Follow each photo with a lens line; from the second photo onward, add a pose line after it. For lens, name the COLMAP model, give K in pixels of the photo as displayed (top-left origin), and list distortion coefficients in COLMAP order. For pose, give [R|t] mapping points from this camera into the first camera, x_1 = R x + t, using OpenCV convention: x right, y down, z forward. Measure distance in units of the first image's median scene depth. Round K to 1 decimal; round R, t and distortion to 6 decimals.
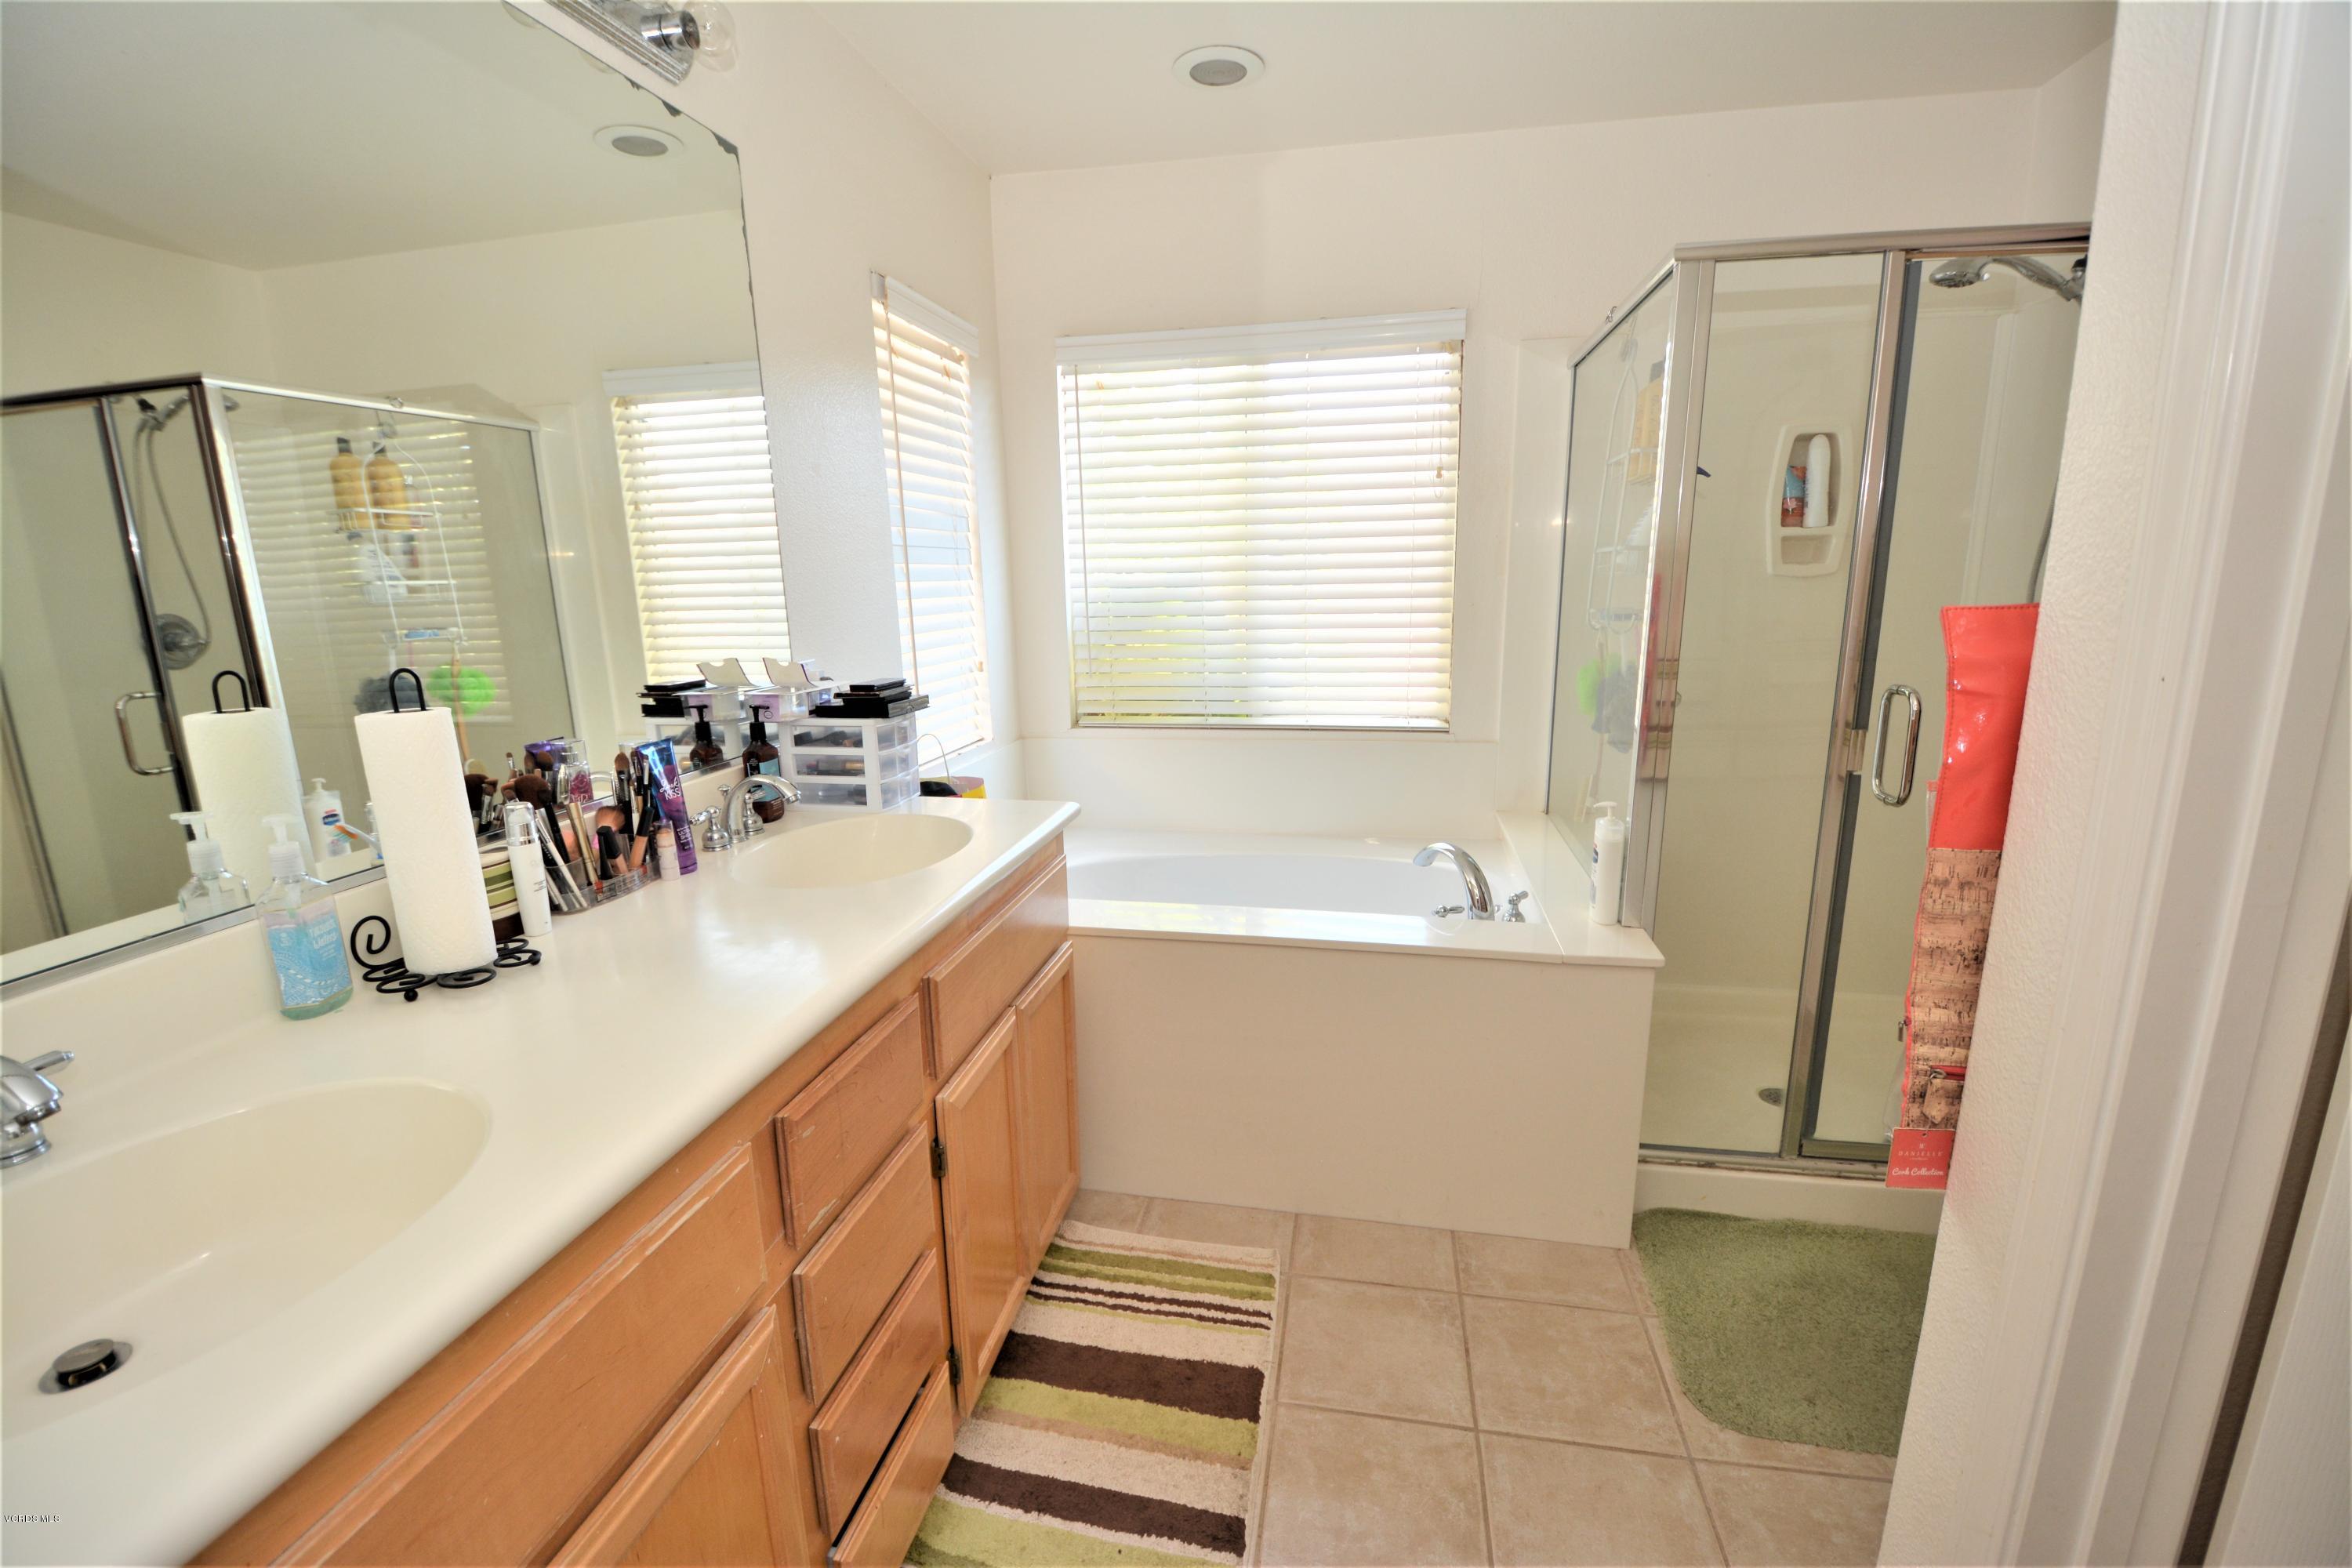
lens RADIAL K [[1030.3, 0, 1157.8], [0, 1030.3, 801.9], [0, 0, 1]] dist [0.016269, -0.024424]
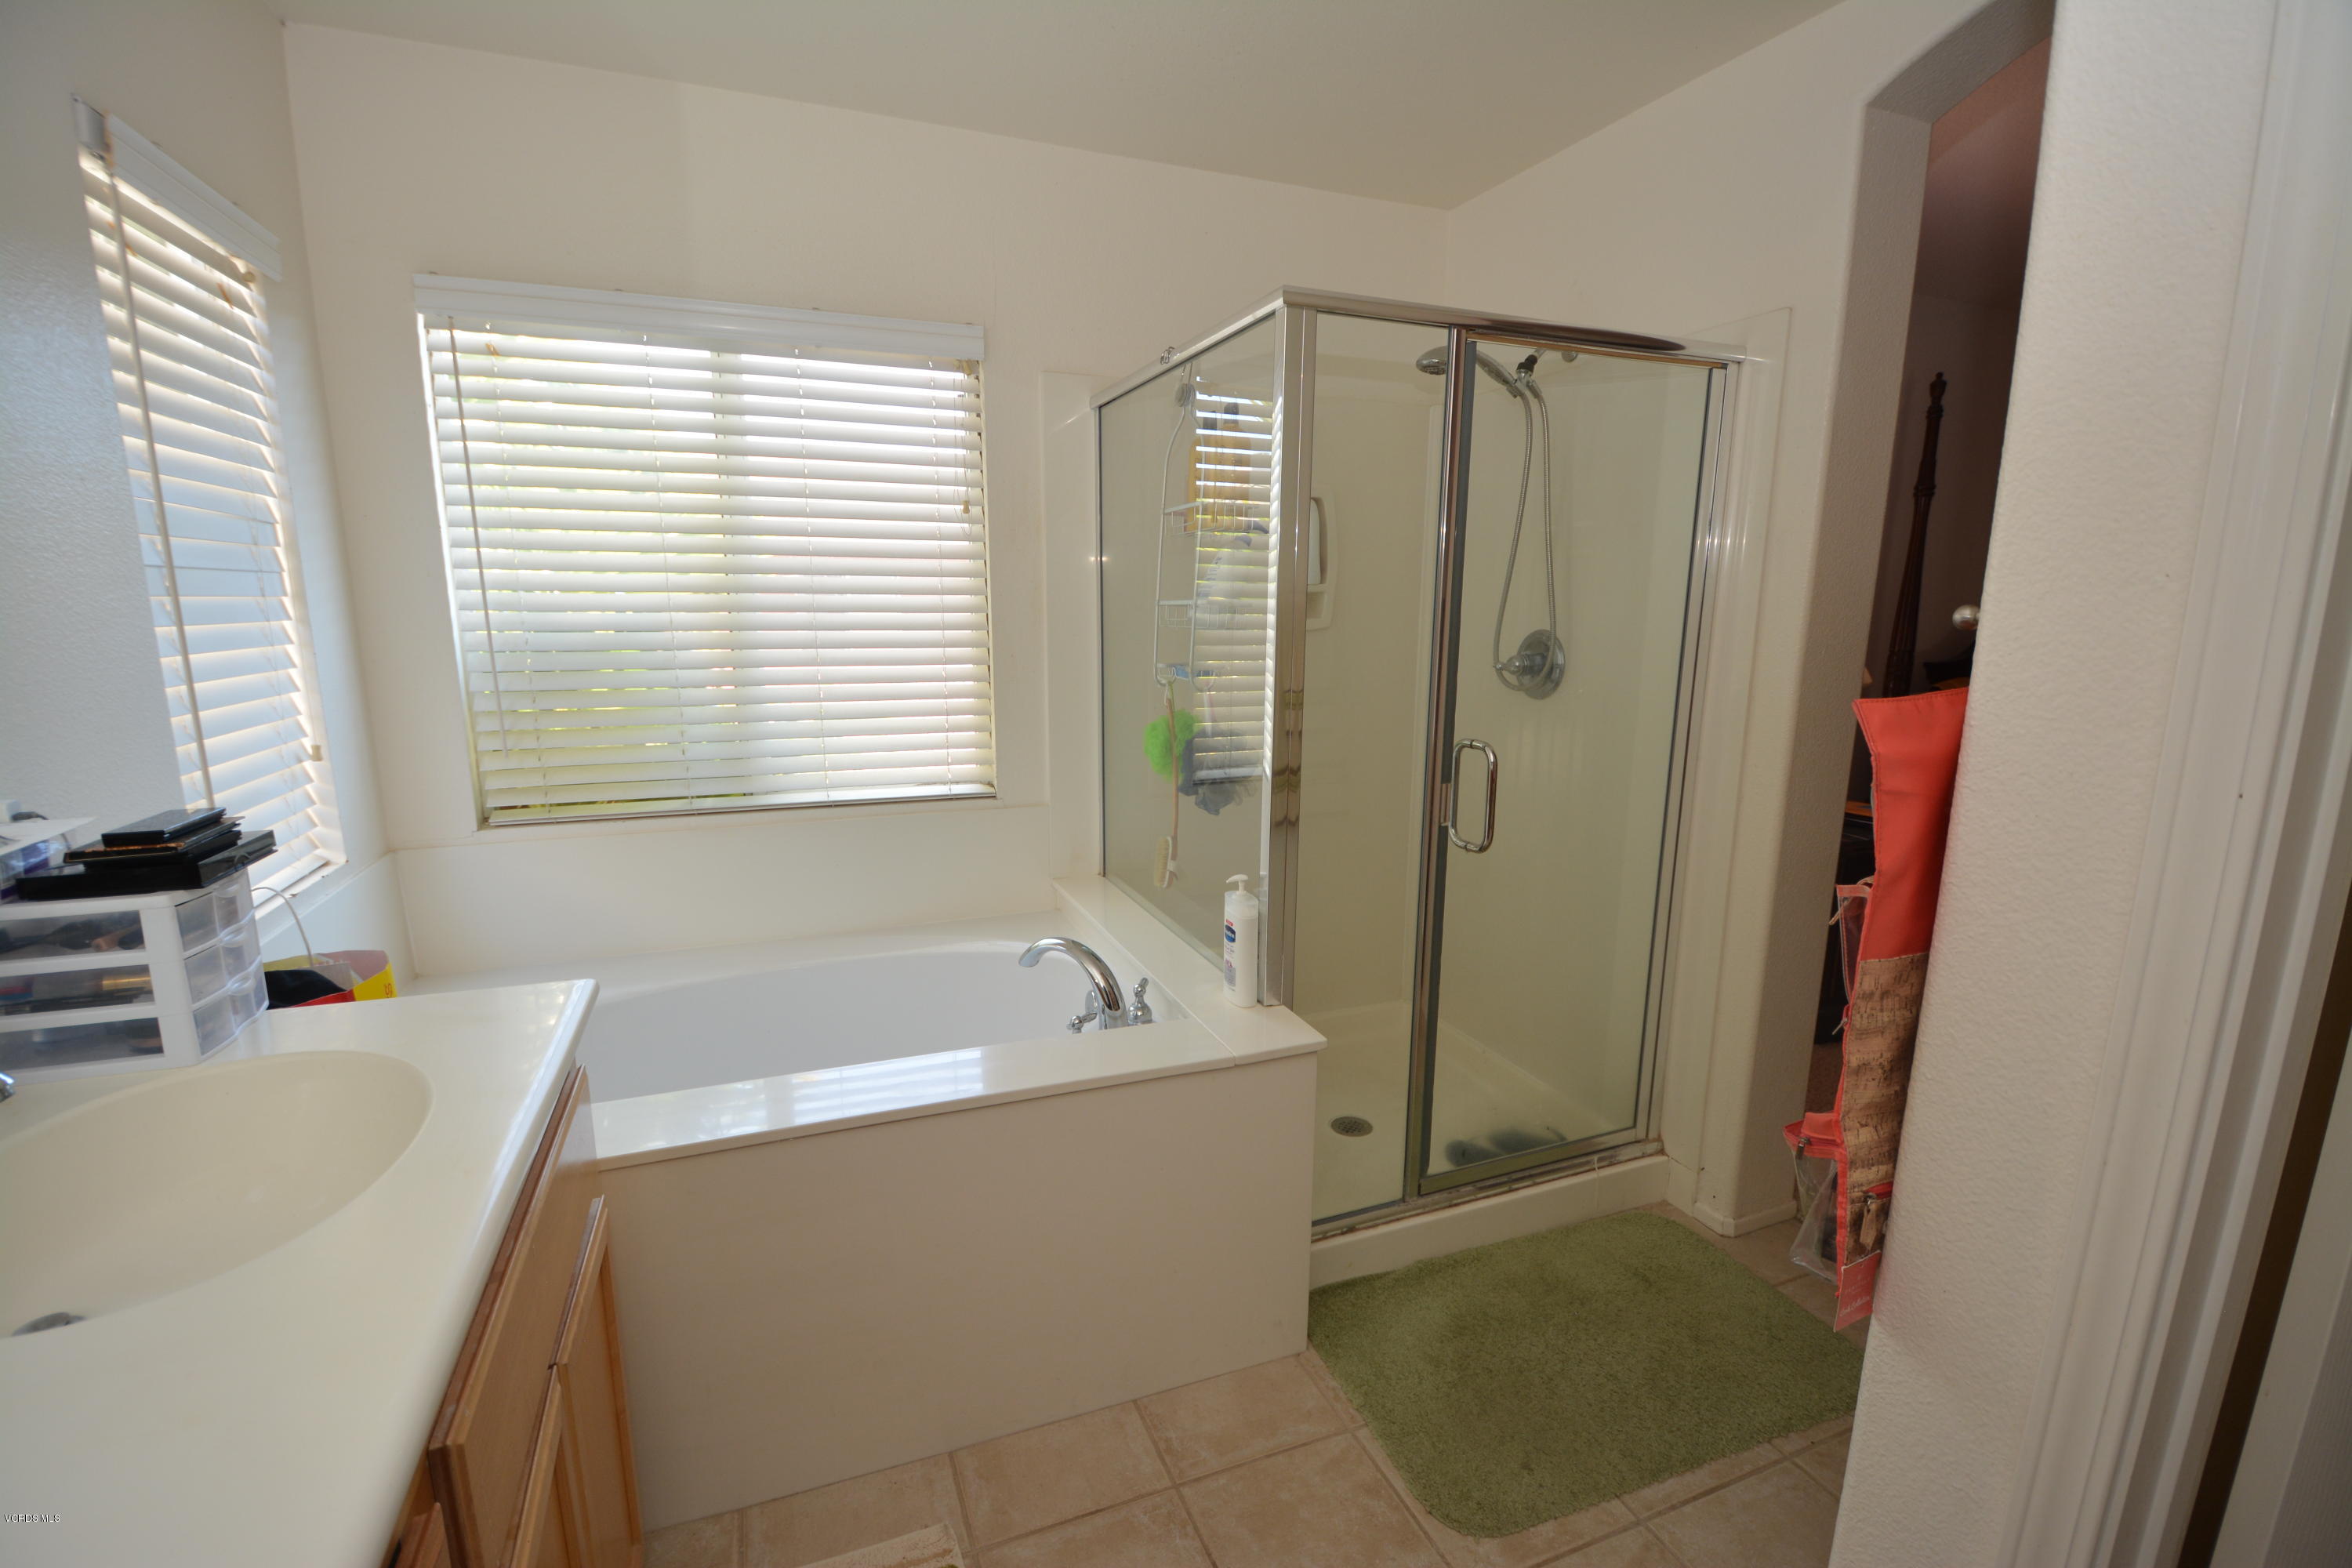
lens RADIAL K [[1030.3, 0, 1157.8], [0, 1030.3, 801.9], [0, 0, 1]] dist [0.016269, -0.024424]
pose [[0.837369, -0.080954, 0.540611, -0.113971], [0.096906, 0.995293, -0.001060, -0.068372], [-0.537980, 0.053276, 0.841272, 0.244635]]
